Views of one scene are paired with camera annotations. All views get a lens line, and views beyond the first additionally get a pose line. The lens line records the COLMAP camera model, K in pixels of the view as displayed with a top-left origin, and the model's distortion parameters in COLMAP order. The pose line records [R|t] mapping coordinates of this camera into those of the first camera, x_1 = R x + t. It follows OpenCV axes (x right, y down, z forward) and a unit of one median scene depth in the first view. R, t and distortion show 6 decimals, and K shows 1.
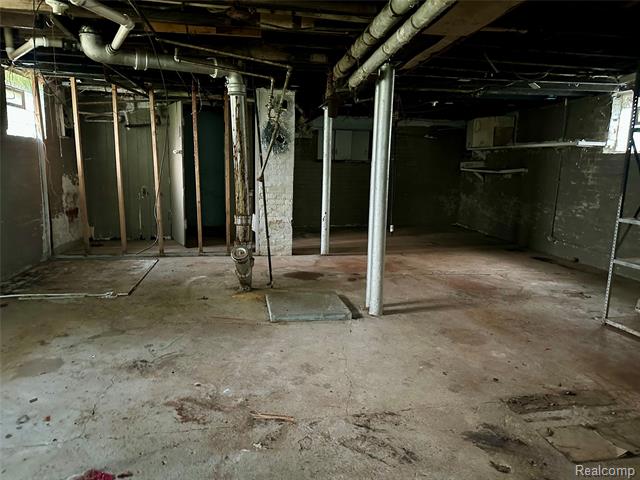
lens RADIAL K [[444.6, 0, 315.8], [0, 444.6, 238.8], [0, 0, 1]] dist [0.041933, -0.038435]
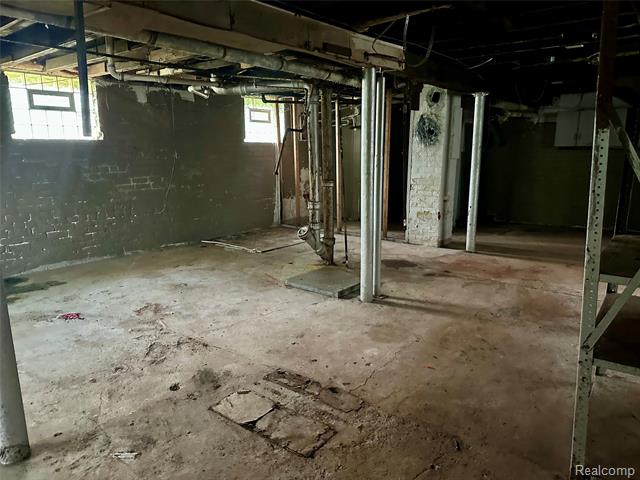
lens RADIAL K [[444.6, 0, 314.3], [0, 444.6, 238.3], [0, 0, 1]] dist [0.041933, -0.038435]
pose [[0.665735, 0.116088, -0.737103, 0.878294], [-0.102662, 0.992680, 0.063618, -0.032698], [0.739093, 0.033320, 0.672779, 0.212197]]
